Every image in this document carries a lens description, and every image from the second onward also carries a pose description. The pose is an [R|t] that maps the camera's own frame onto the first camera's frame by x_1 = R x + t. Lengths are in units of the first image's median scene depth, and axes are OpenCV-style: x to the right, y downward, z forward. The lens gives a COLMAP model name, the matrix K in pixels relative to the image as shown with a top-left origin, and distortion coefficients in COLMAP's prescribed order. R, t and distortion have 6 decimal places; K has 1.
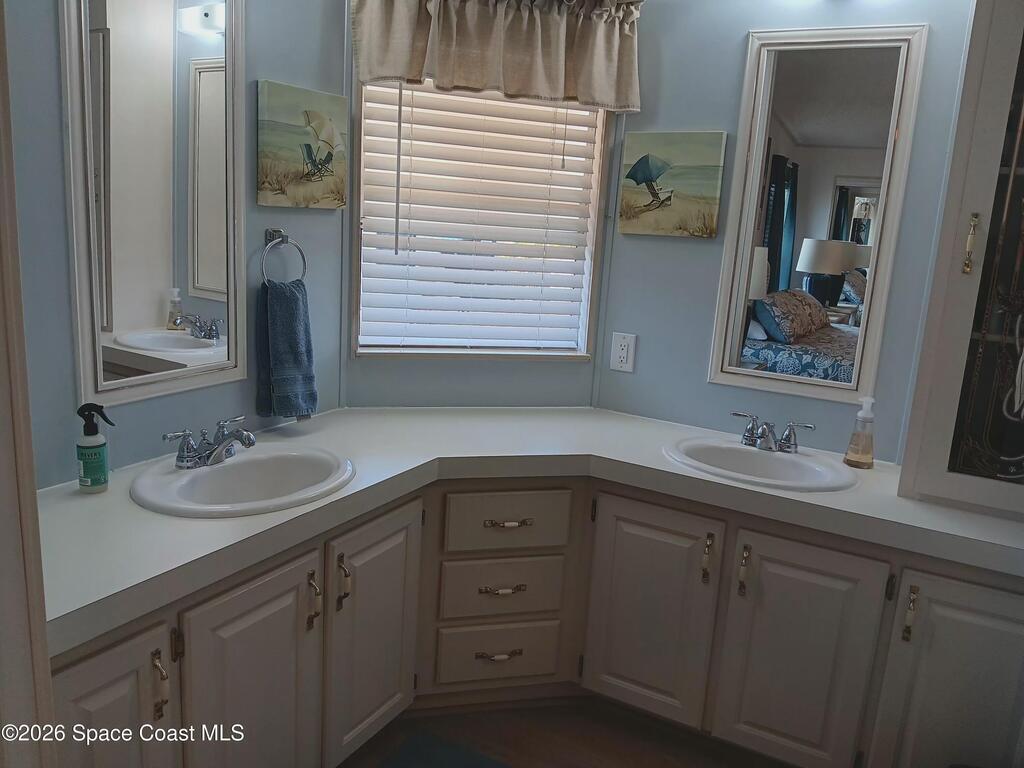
lens RADIAL K [[802.9, 0, 512.0], [0, 802.9, 384.0], [0, 0, 1]] dist [0.105729, -0.227148]
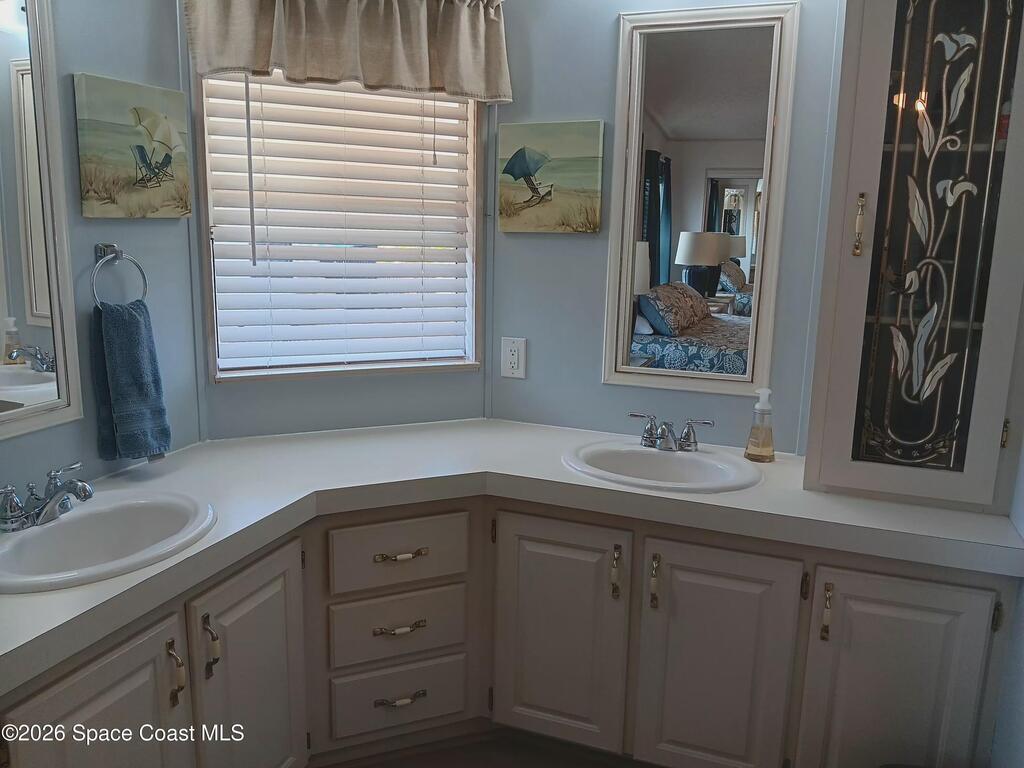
lens RADIAL K [[802.9, 0, 512.0], [0, 802.9, 384.0], [0, 0, 1]] dist [0.105729, -0.227148]
pose [[0.988858, -0.069137, 0.131831, 0.011448], [0.069815, 0.997560, -0.000528, -0.009481], [-0.131472, 0.009726, 0.991272, 0.074687]]
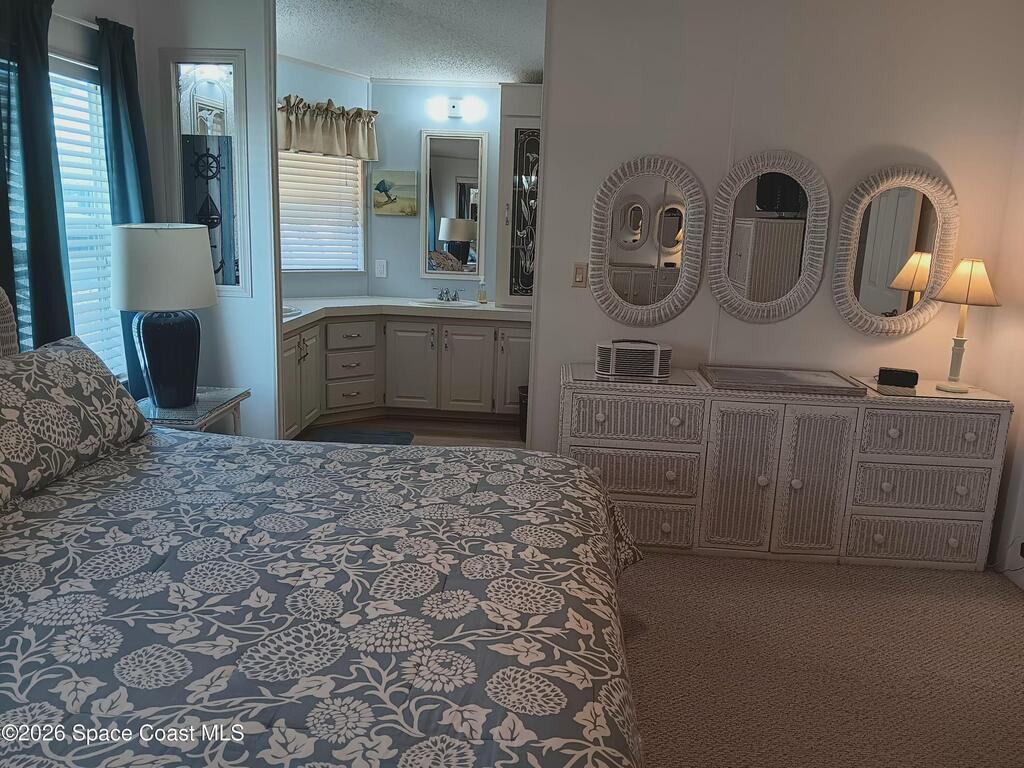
lens RADIAL K [[802.9, 0, 512.0], [0, 802.9, 384.0], [0, 0, 1]] dist [0.105729, -0.227148]
pose [[0.904566, -0.114226, 0.410746, -0.542644], [0.106784, 0.993432, 0.041101, 0.251179], [-0.412743, 0.006682, 0.910823, -1.309167]]
